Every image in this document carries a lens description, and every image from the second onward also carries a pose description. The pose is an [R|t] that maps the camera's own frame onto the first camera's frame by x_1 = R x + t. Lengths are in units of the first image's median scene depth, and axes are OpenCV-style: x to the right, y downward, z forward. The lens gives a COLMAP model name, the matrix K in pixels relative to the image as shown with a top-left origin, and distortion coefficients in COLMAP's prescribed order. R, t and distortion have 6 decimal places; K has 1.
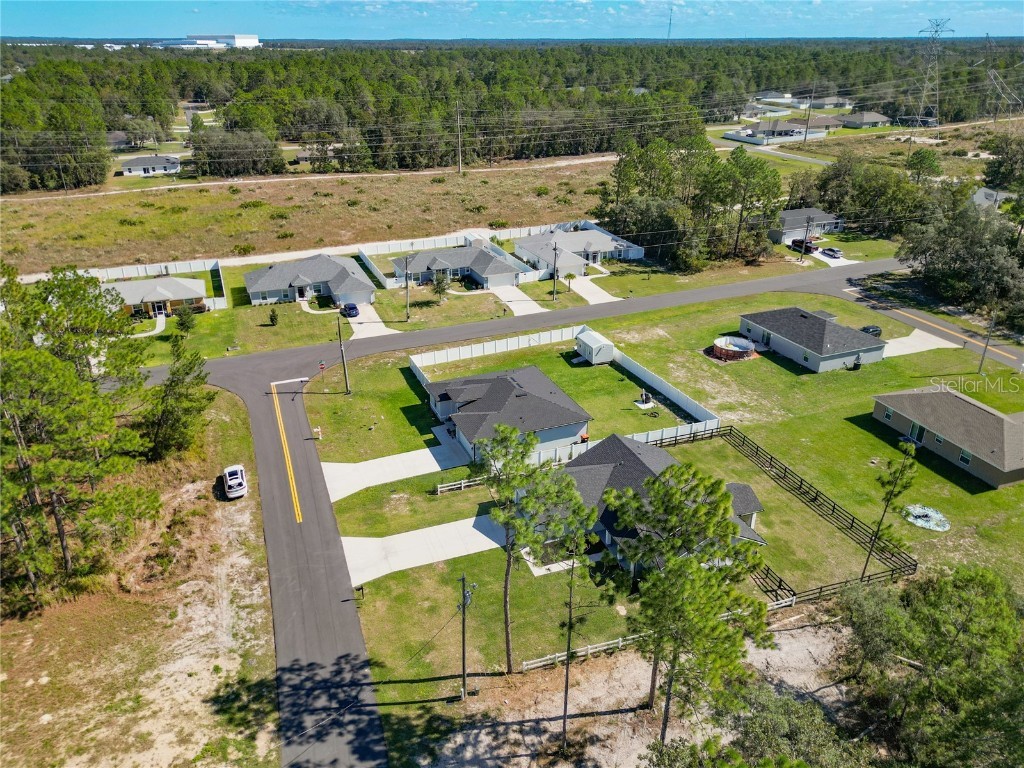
lens RADIAL K [[735.3, 0, 505.6], [0, 735.3, 366.4], [0, 0, 1]] dist [0.060304, -0.079656]
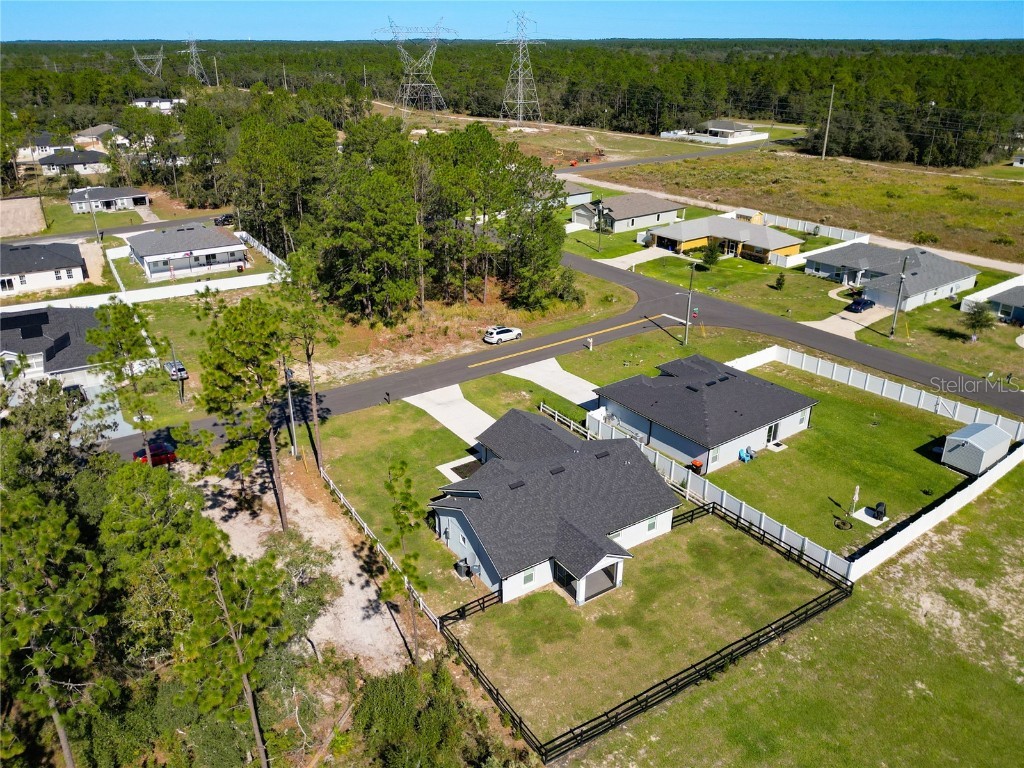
lens RADIAL K [[739.9, 0, 484.6], [0, 739.9, 402.6], [0, 0, 1]] dist [0.059276, -0.093371]
pose [[0.234039, 0.425784, -0.874033, 0.569999], [-0.390751, 0.864390, 0.316456, -0.097428], [0.890247, 0.267466, 0.368676, 0.385016]]
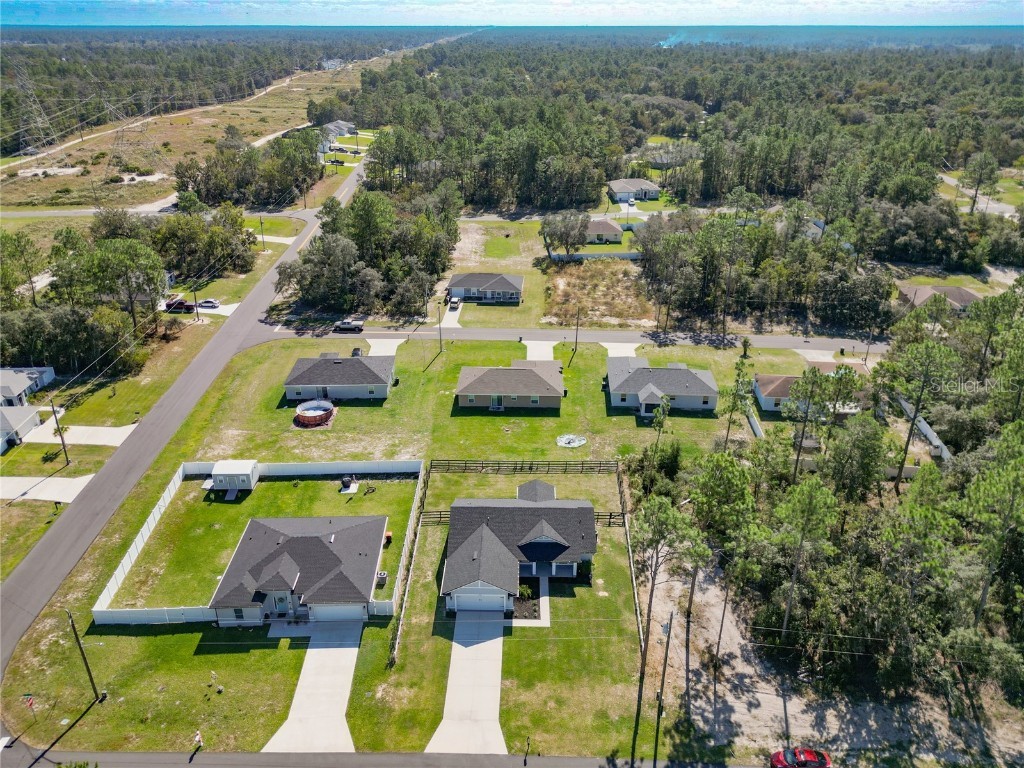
lens RADIAL K [[735.3, 0, 505.6], [0, 735.3, 366.4], [0, 0, 1]] dist [0.060304, -0.079656]
pose [[0.354424, -0.383575, 0.852792, -0.516635], [0.375605, 0.893585, 0.245820, -0.255676], [-0.856332, 0.233189, 0.460780, 0.239213]]
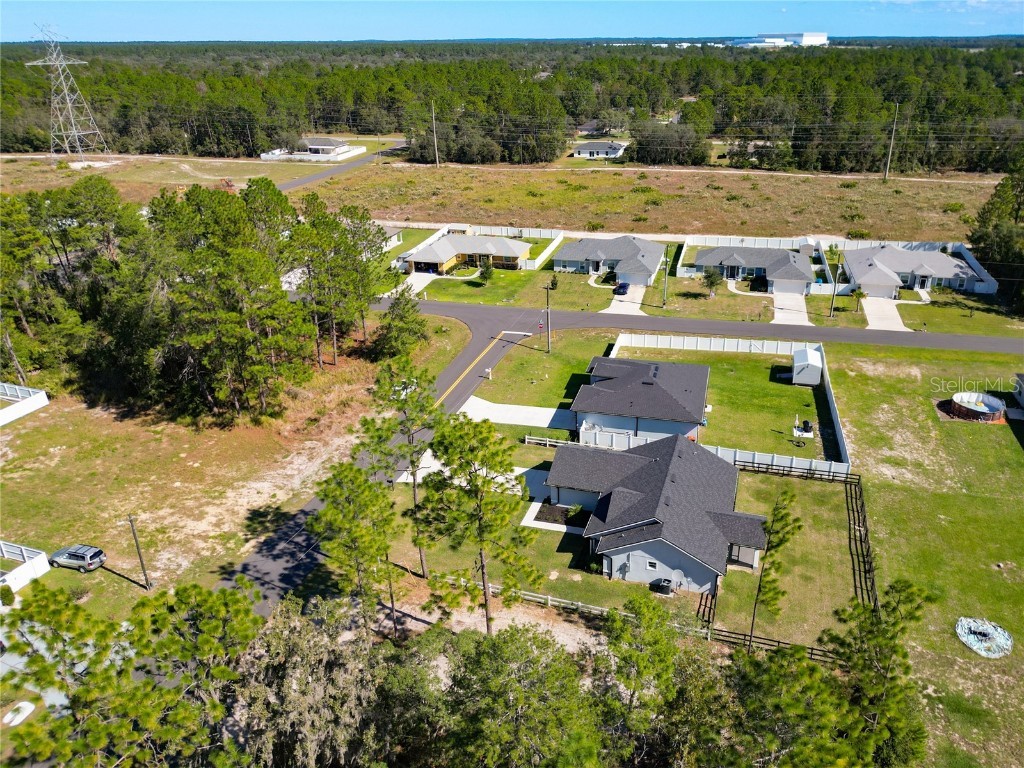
lens RADIAL K [[738.6, 0, 559.9], [0, 738.6, 384.4], [0, 0, 1]] dist [0.066719, -0.090146]
pose [[0.817062, 0.237211, -0.525491, 0.367608], [-0.226583, 0.970218, 0.085661, -0.014782], [0.530161, 0.049077, 0.846476, 0.056109]]
